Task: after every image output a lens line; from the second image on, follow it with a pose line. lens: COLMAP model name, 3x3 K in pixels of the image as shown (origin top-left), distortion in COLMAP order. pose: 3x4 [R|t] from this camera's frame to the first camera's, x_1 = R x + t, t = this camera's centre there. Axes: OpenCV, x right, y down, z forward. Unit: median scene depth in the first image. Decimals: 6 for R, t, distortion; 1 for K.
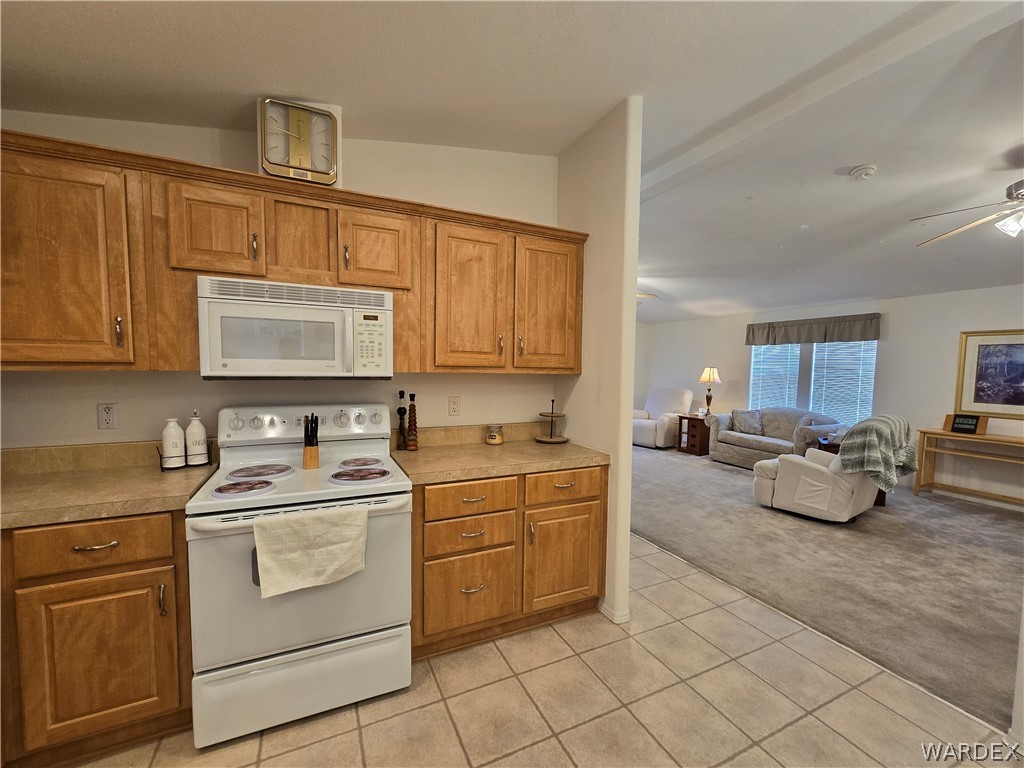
lens RADIAL K [[421.7, 0, 511.7], [0, 421.7, 393.9], [0, 0, 1]] dist [-0.004942, 0.002362]
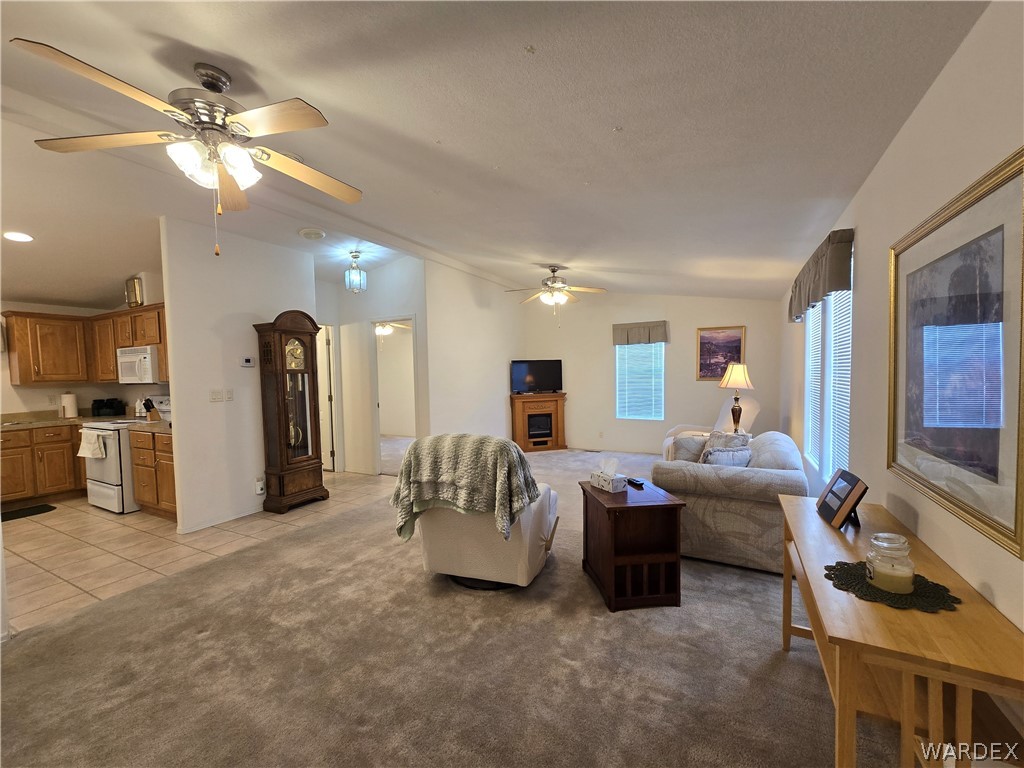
lens RADIAL K [[421.7, 0, 512.5], [0, 421.7, 392.2], [0, 0, 1]] dist [-0.004942, 0.002362]
pose [[0.596937, 0.008776, -0.802240, 1.229910], [-0.025162, 0.999653, -0.007788, -0.010884], [0.801893, 0.024835, 0.596951, 0.555516]]
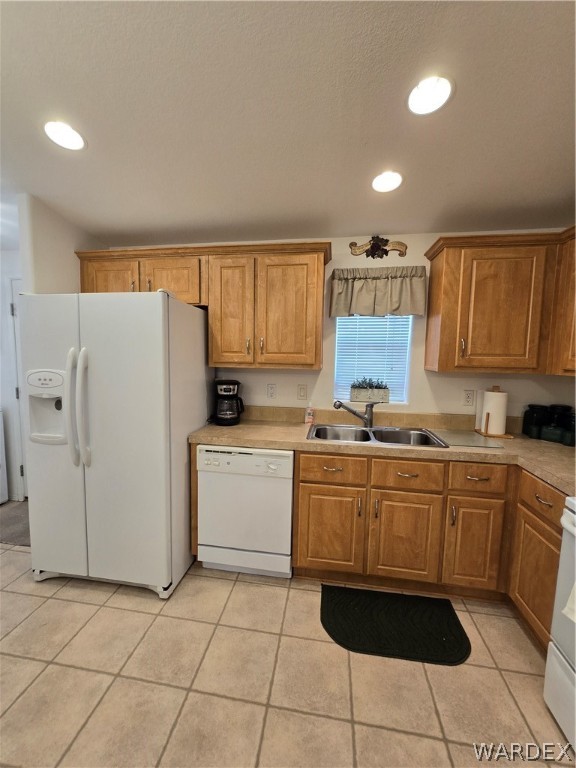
lens RADIAL K [[316.3, 0, 280.0], [0, 316.3, 384.2], [0, 0, 1]] dist [-0.004942, 0.002362]
pose [[-0.571571, 0.053411, -0.818813, 0.119235], [-0.085416, 0.988585, 0.124109, -0.026280], [0.816095, 0.140877, -0.560484, 0.258728]]
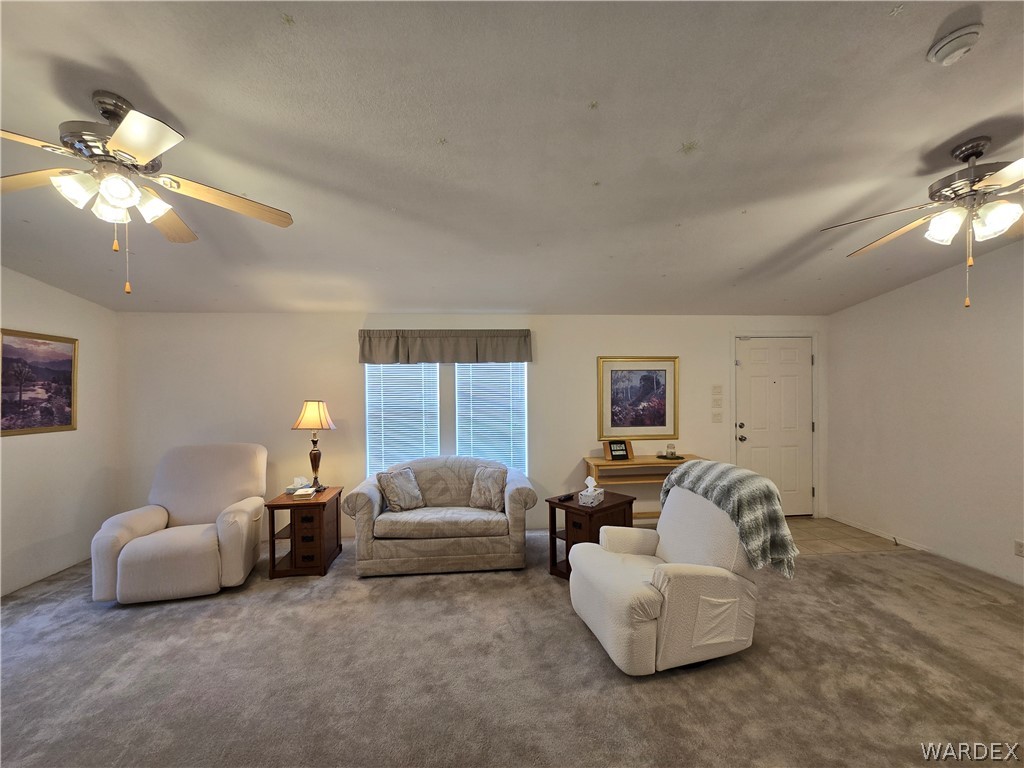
lens RADIAL K [[421.7, 0, 513.9], [0, 421.7, 396.4], [0, 0, 1]] dist [-0.004942, 0.002362]
pose [[0.344672, -0.034297, 0.938096, 0.077191], [0.080579, 0.996725, 0.006834, -0.081852], [-0.935258, 0.073235, 0.346307, 0.898329]]
